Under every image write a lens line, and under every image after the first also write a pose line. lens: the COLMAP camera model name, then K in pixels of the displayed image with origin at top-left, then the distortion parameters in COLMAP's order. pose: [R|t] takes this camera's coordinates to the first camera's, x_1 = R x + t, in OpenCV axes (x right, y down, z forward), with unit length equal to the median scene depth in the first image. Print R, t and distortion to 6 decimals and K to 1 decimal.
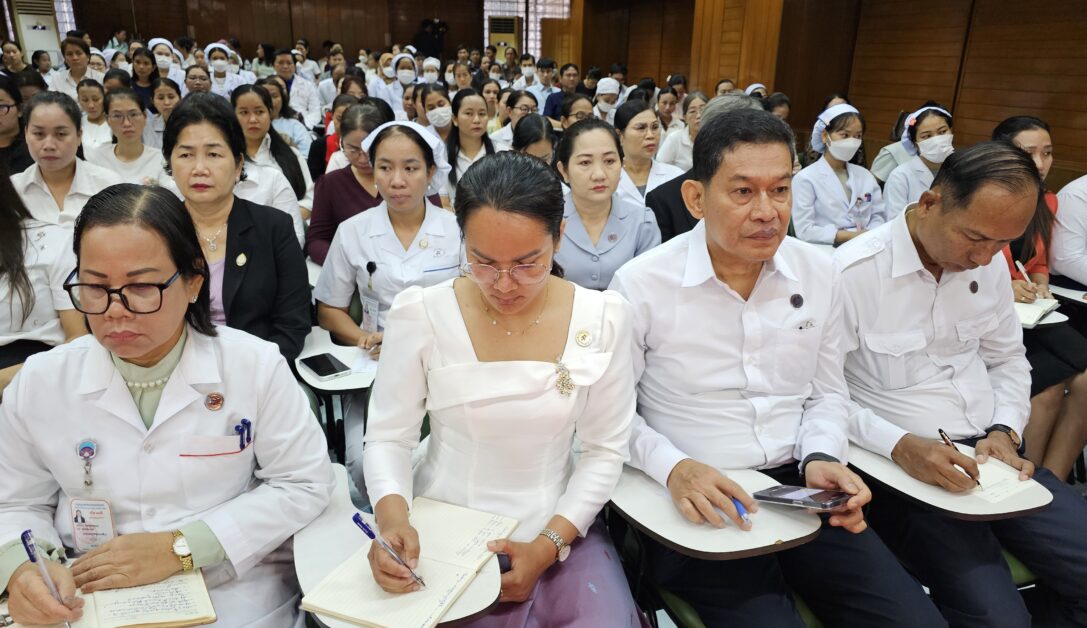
lens RADIAL K [[729.3, 0, 537.1], [0, 729.3, 295.4], [0, 0, 1]] dist [-0.000668, 0.002941]
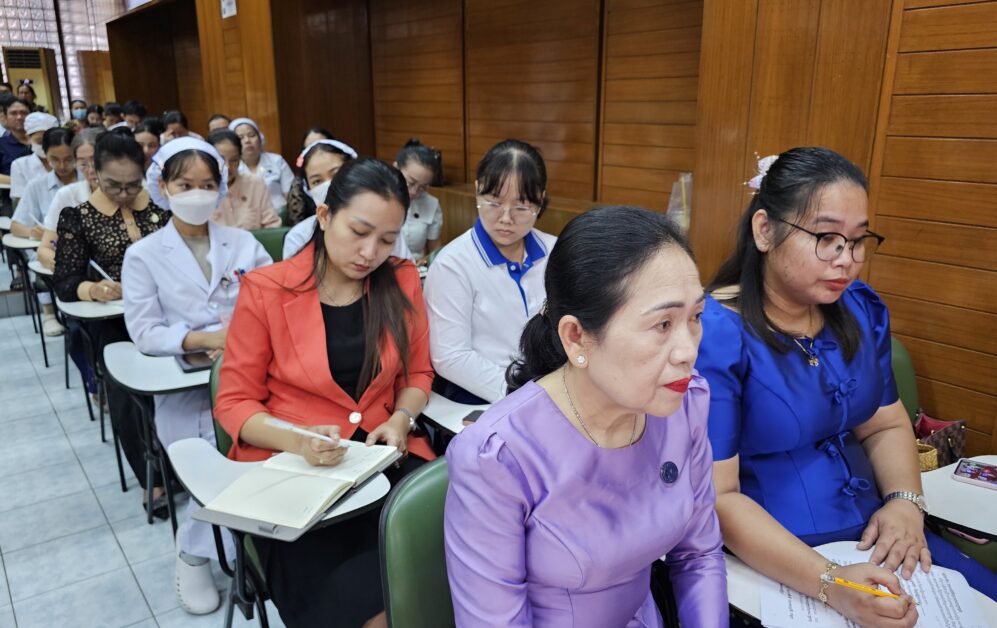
lens RADIAL K [[729.7, 0, 496.7], [0, 729.7, 317.4], [0, 0, 1]] dist [-0.016350, 0.012588]
pose [[0.928173, -0.111604, 0.355019, 0.430093], [0.121986, 0.992508, -0.006917, -0.062612], [-0.351587, 0.049728, 0.934833, 0.294600]]
